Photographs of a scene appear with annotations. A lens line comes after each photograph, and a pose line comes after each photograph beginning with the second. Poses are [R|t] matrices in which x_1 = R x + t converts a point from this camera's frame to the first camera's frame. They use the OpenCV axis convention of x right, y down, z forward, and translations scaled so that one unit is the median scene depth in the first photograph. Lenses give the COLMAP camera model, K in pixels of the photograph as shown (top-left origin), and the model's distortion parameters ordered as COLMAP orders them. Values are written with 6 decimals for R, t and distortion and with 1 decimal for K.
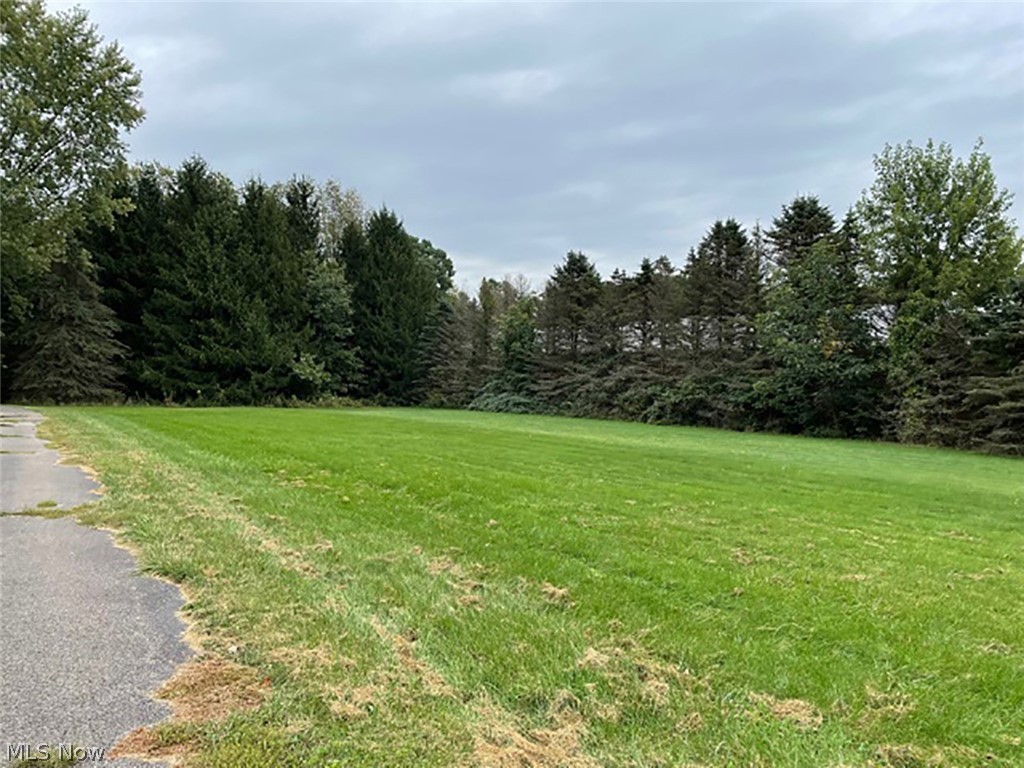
lens RADIAL K [[779.9, 0, 512.0], [0, 779.9, 384.0], [0, 0, 1]] dist [0.096342, -0.129877]
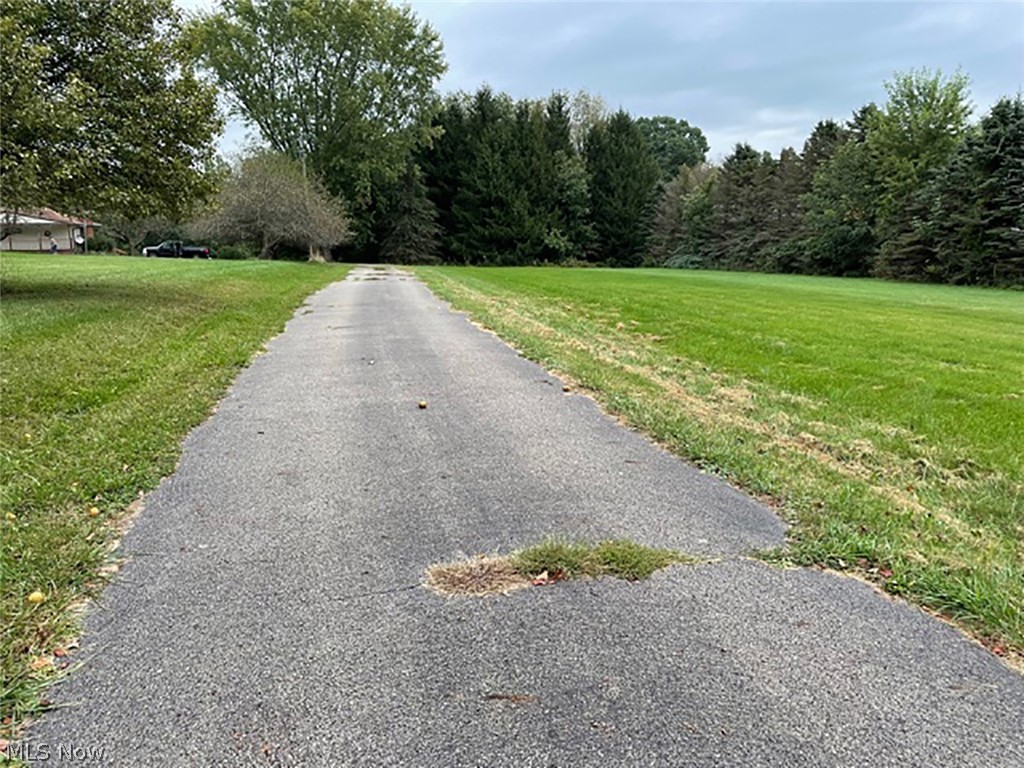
lens RADIAL K [[779.9, 0, 512.0], [0, 779.9, 384.0], [0, 0, 1]] dist [0.096342, -0.129877]
pose [[0.925528, 0.048833, -0.375518, 0.212831], [0.012614, 0.987125, 0.159455, 0.011233], [0.378470, -0.152317, 0.912995, -0.362561]]
